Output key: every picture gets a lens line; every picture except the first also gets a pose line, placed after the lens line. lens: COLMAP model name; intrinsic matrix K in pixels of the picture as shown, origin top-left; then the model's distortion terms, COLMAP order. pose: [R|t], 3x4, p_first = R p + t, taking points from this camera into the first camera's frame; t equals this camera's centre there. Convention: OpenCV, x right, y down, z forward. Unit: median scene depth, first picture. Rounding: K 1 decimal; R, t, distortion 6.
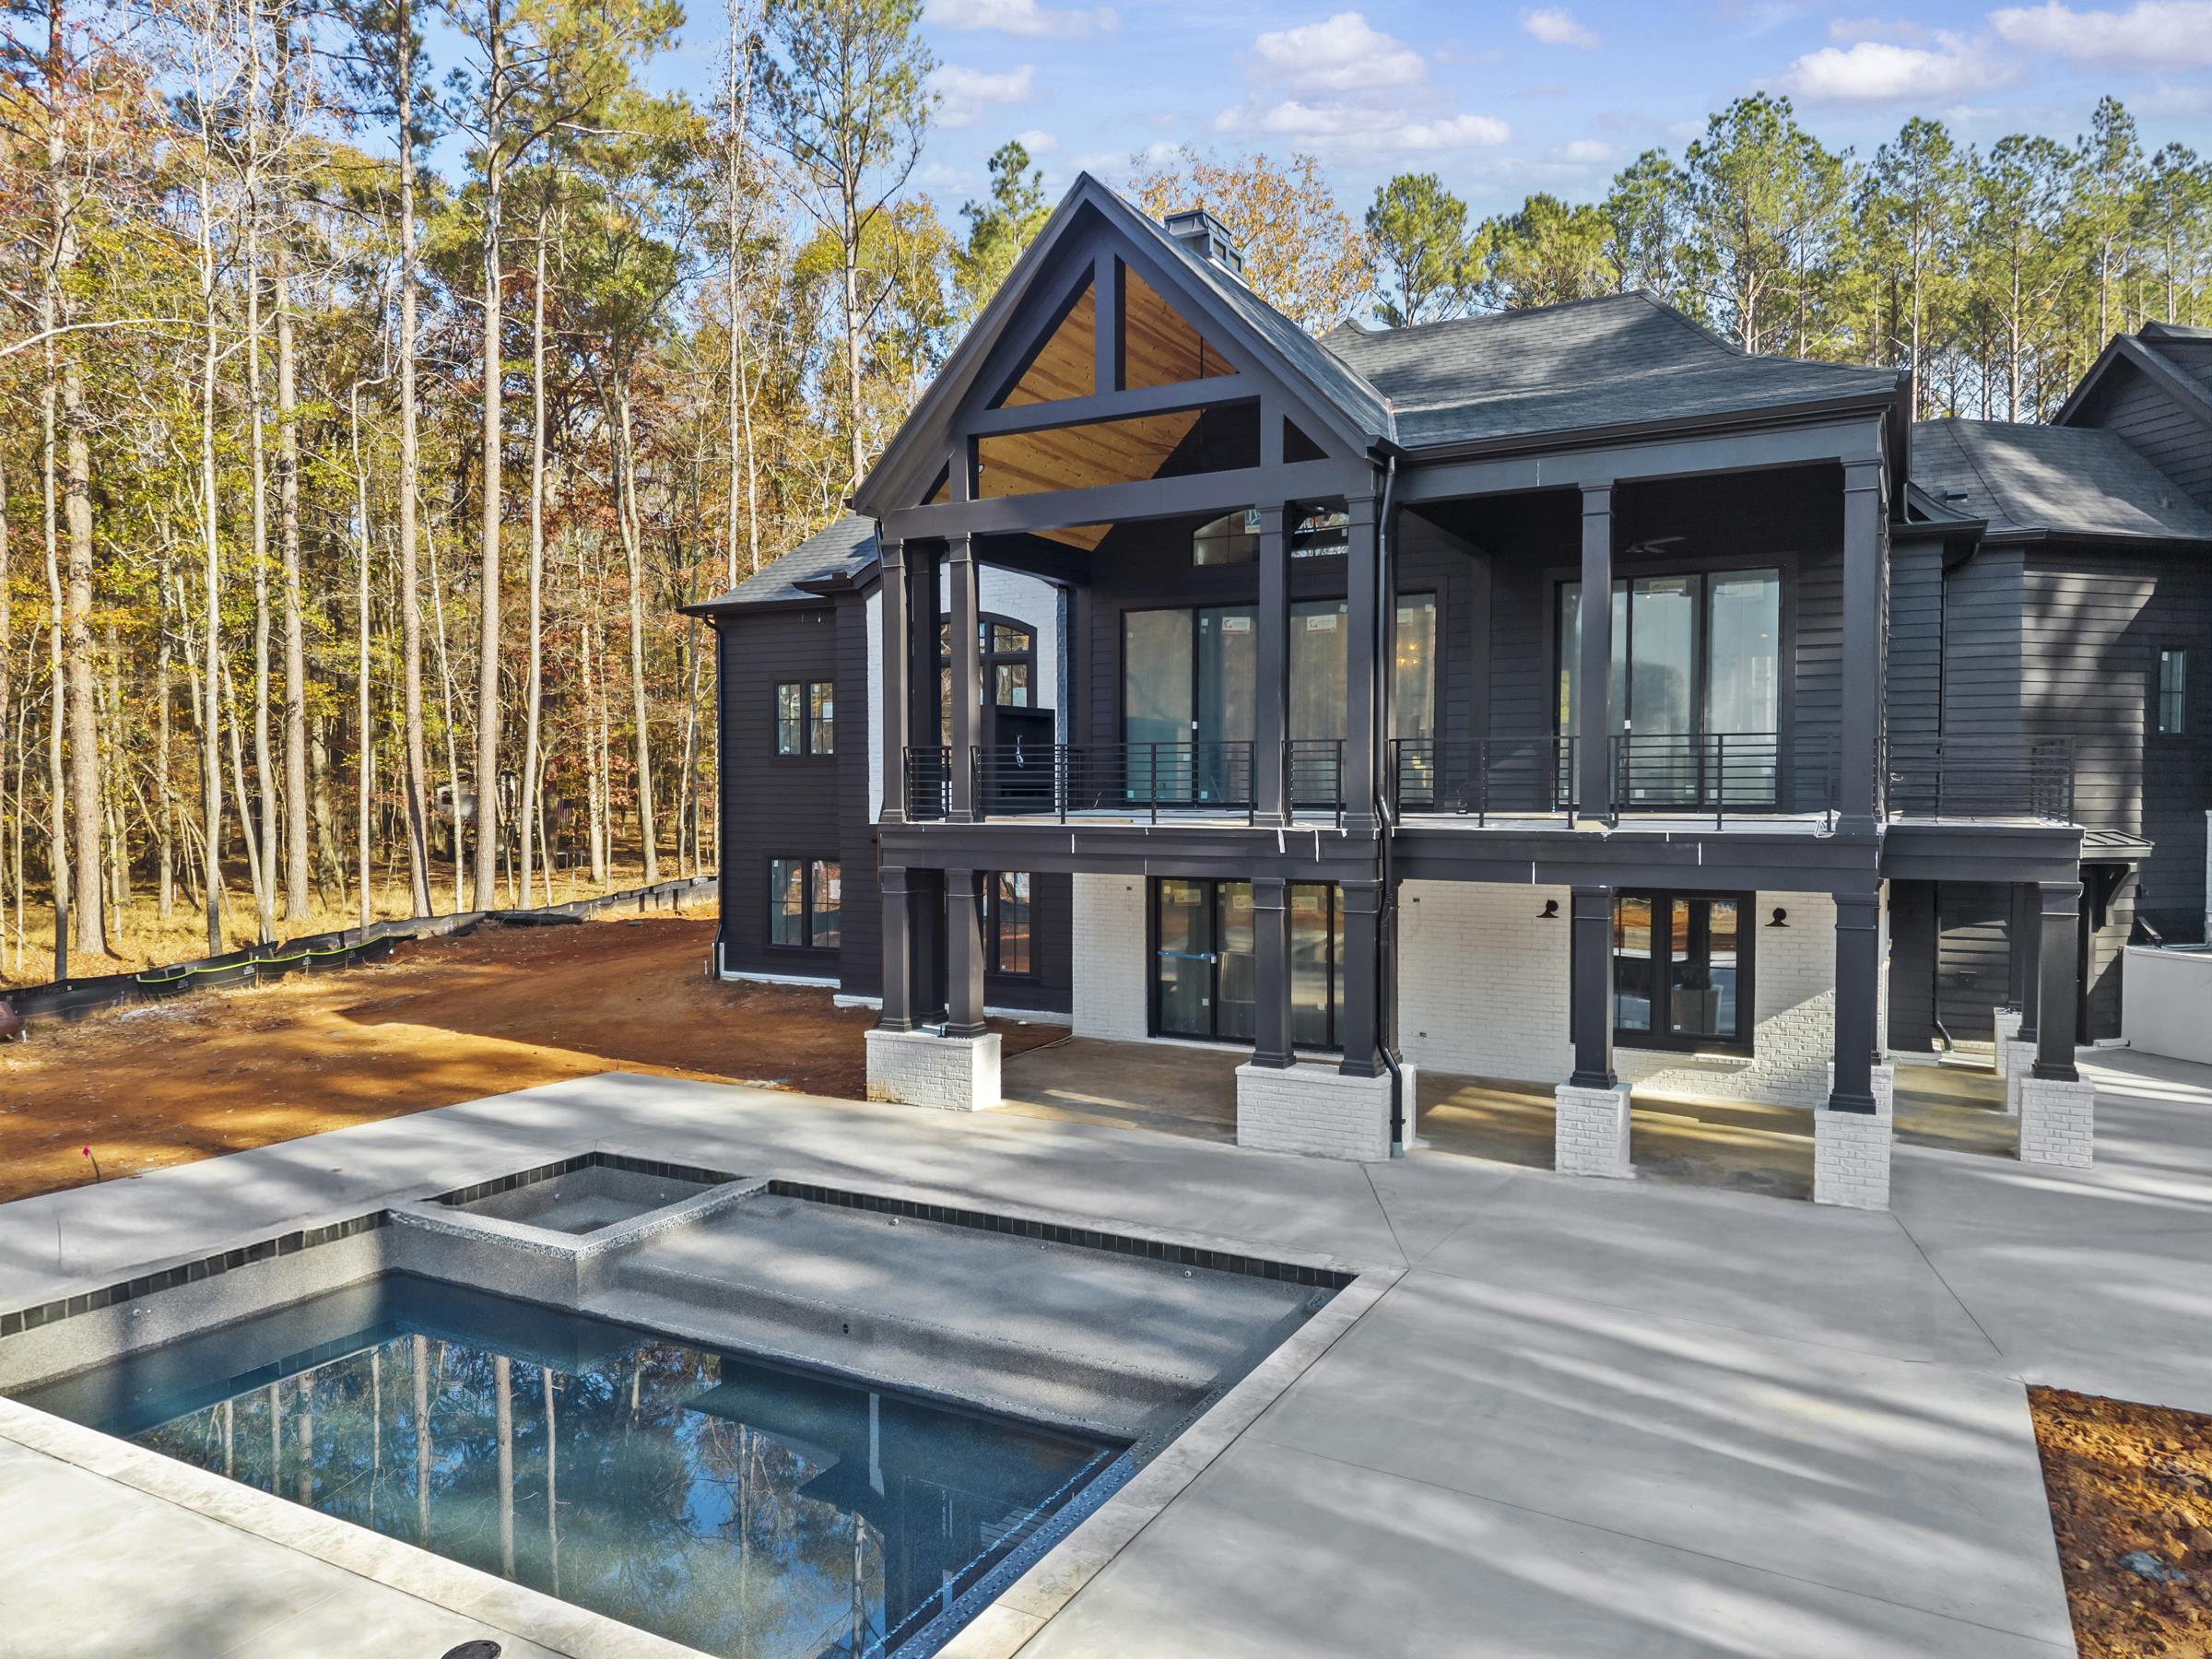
lens RADIAL K [[1450.5, 0, 1109.5], [0, 1450.5, 831.6], [0, 0, 1]] dist [0.016753, -0.007783]
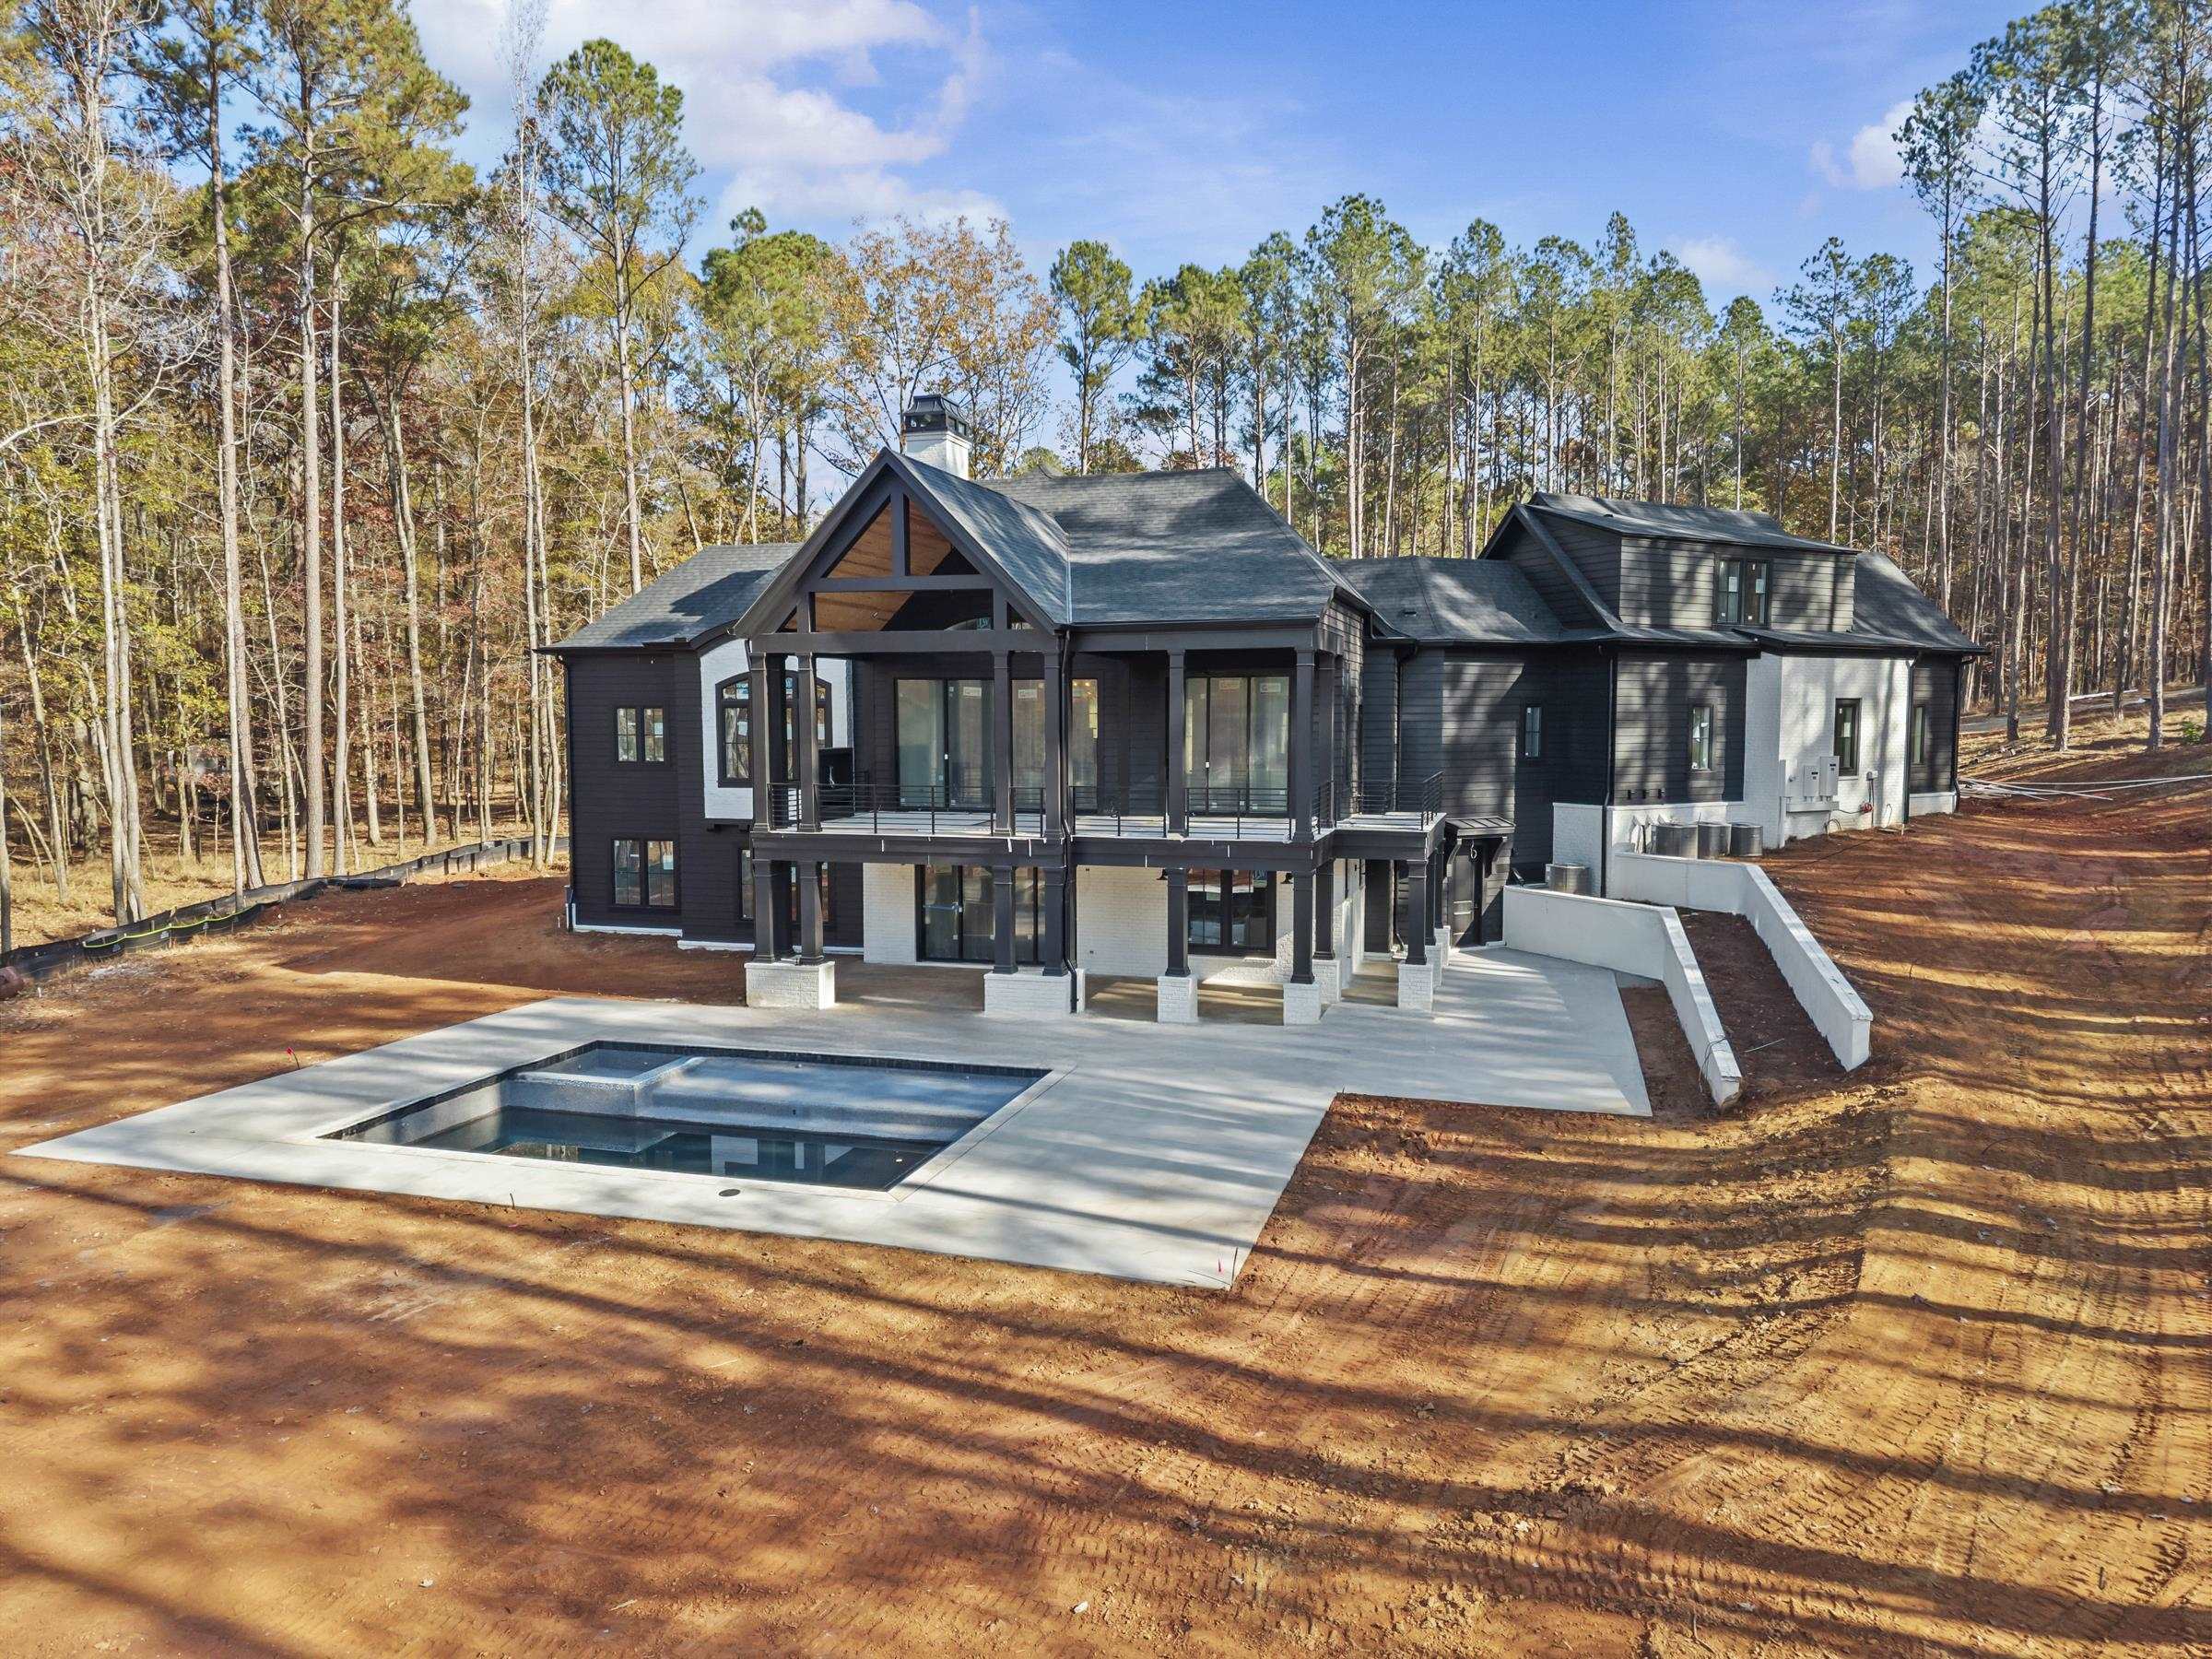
lens RADIAL K [[1450.5, 0, 1109.5], [0, 1450.5, 831.6], [0, 0, 1]] dist [0.016753, -0.007783]
pose [[0.977594, -0.016818, 0.209828, -0.091517], [0.006497, 0.998739, 0.049783, -0.068950], [-0.210401, -0.047304, 0.976470, -0.524297]]
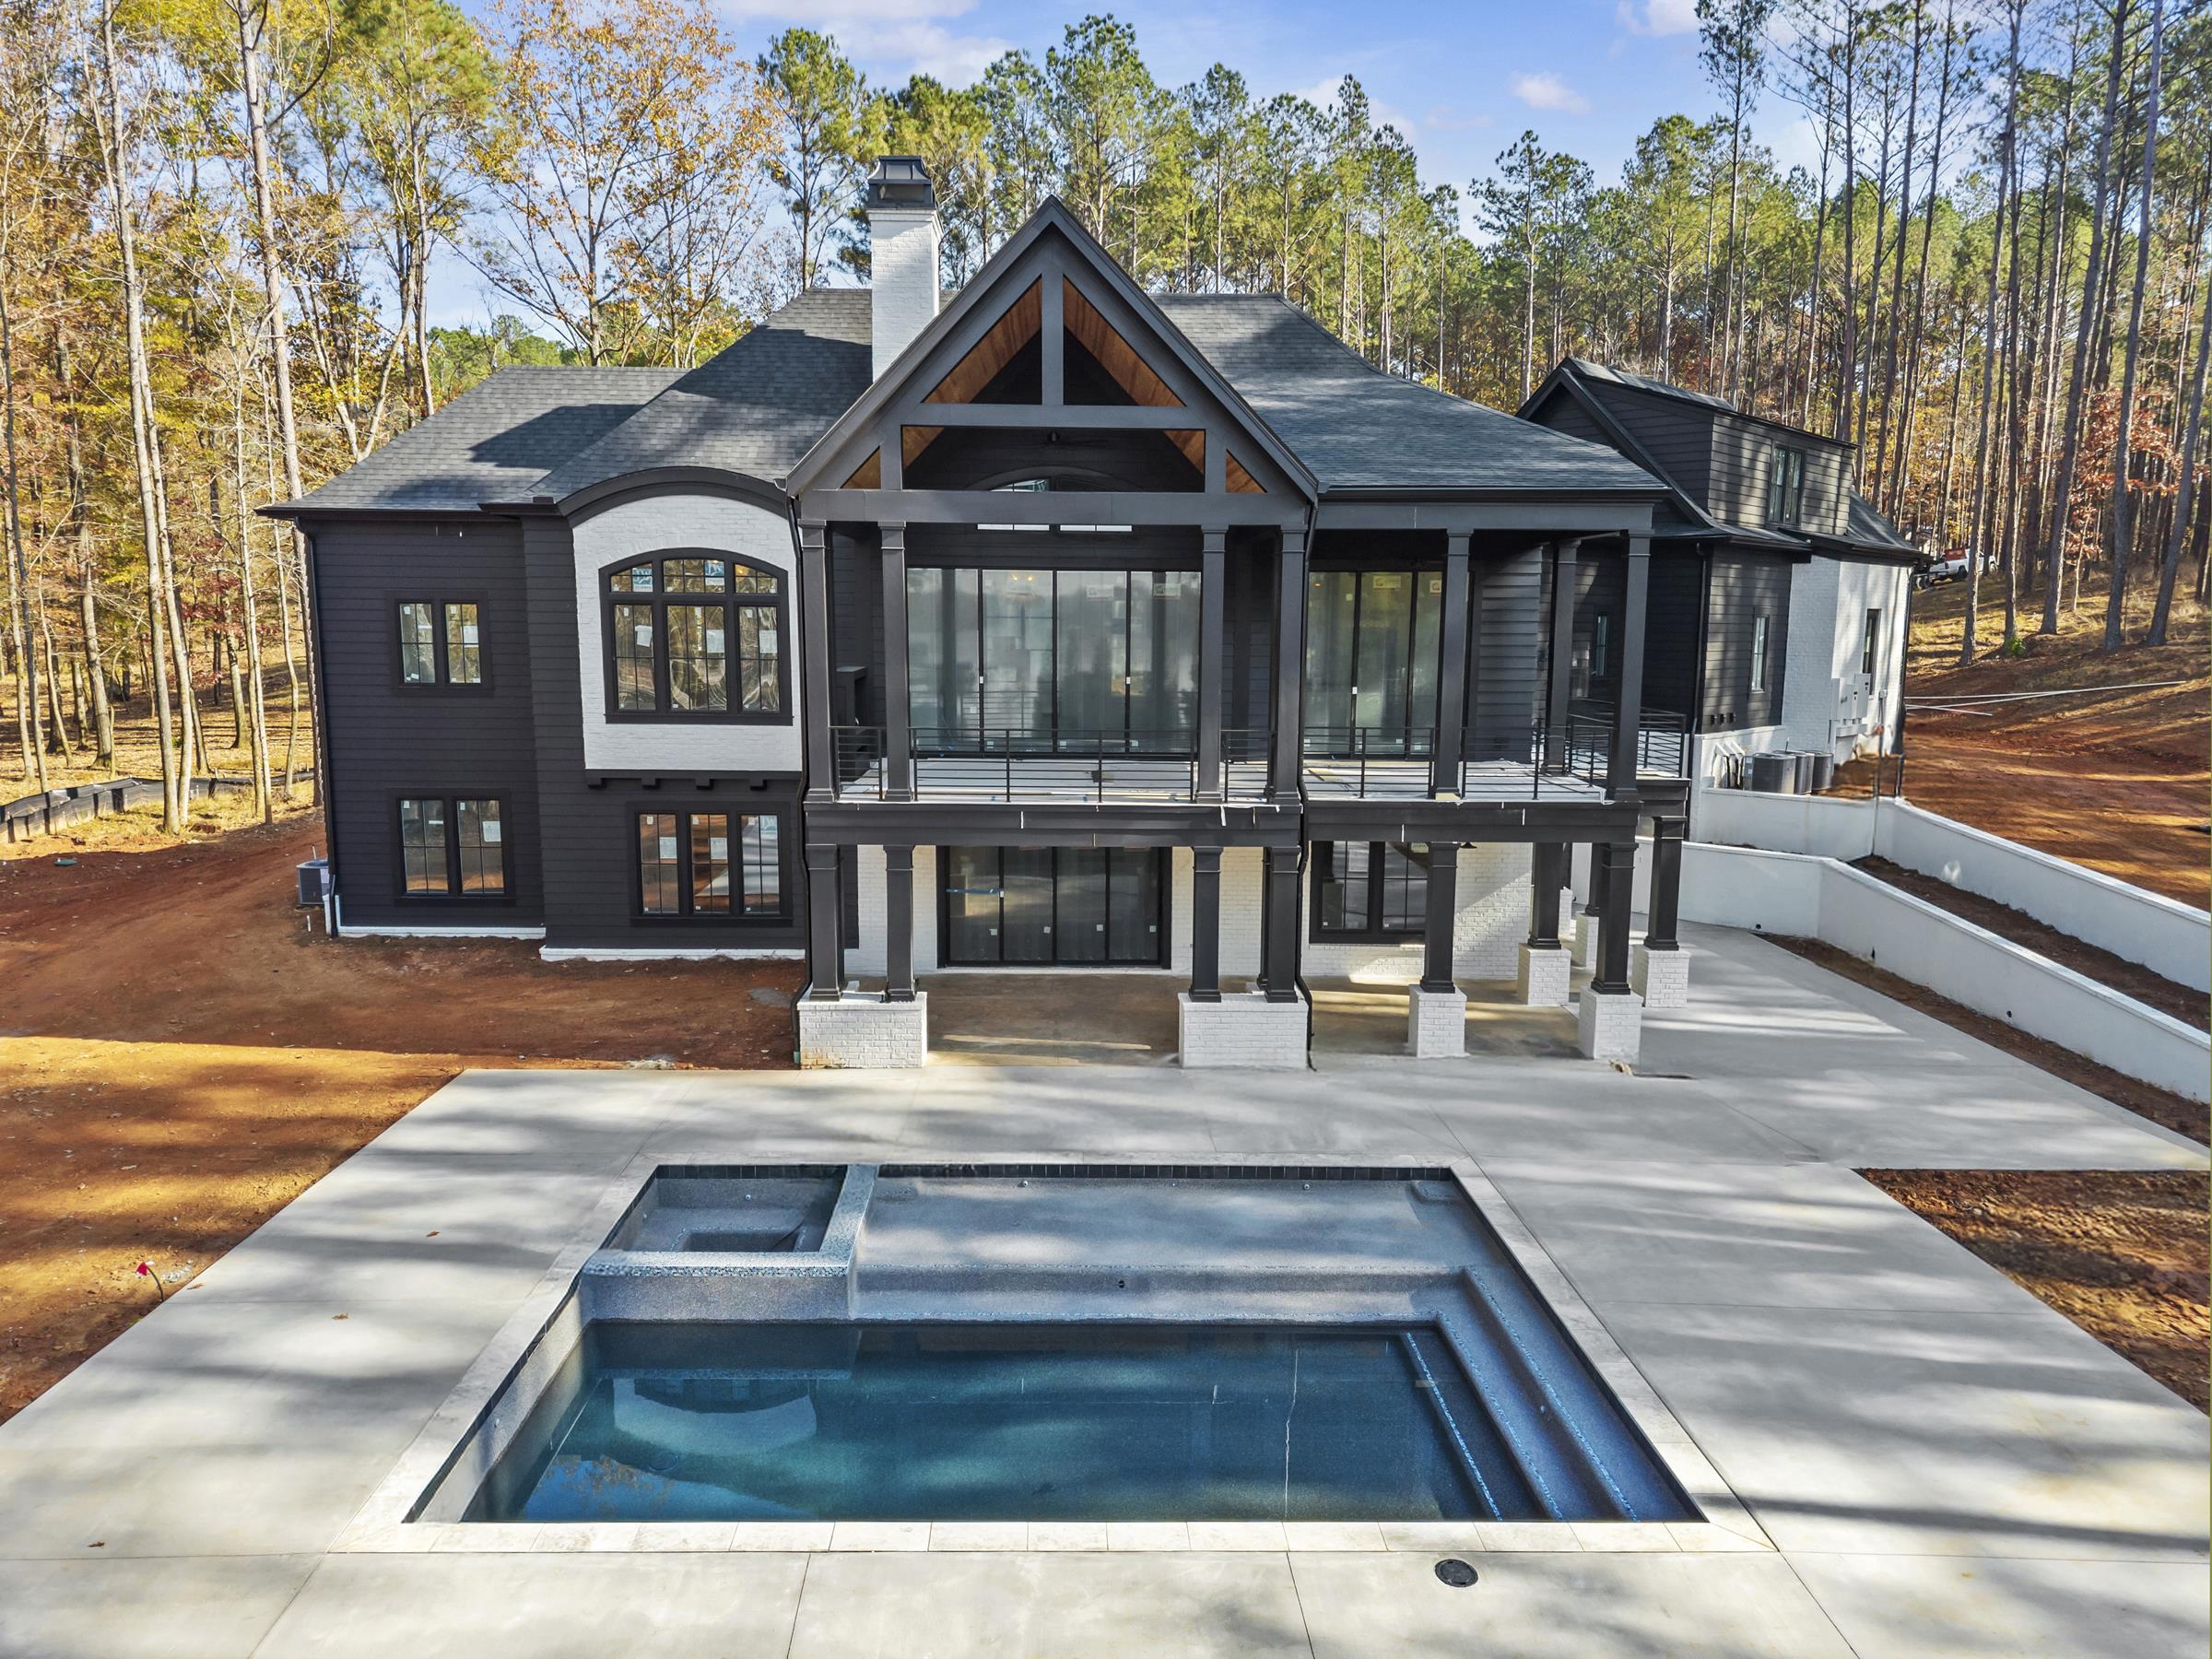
lens RADIAL K [[1471.3, 0, 1049.7], [0, 1471.3, 832.8], [0, 0, 1]] dist [0.011121, 0.000089]
pose [[0.876594, -0.060603, 0.477400, -0.417607], [0.004361, 0.992998, 0.118047, -0.088029], [-0.481212, -0.101397, 0.870720, 0.012494]]
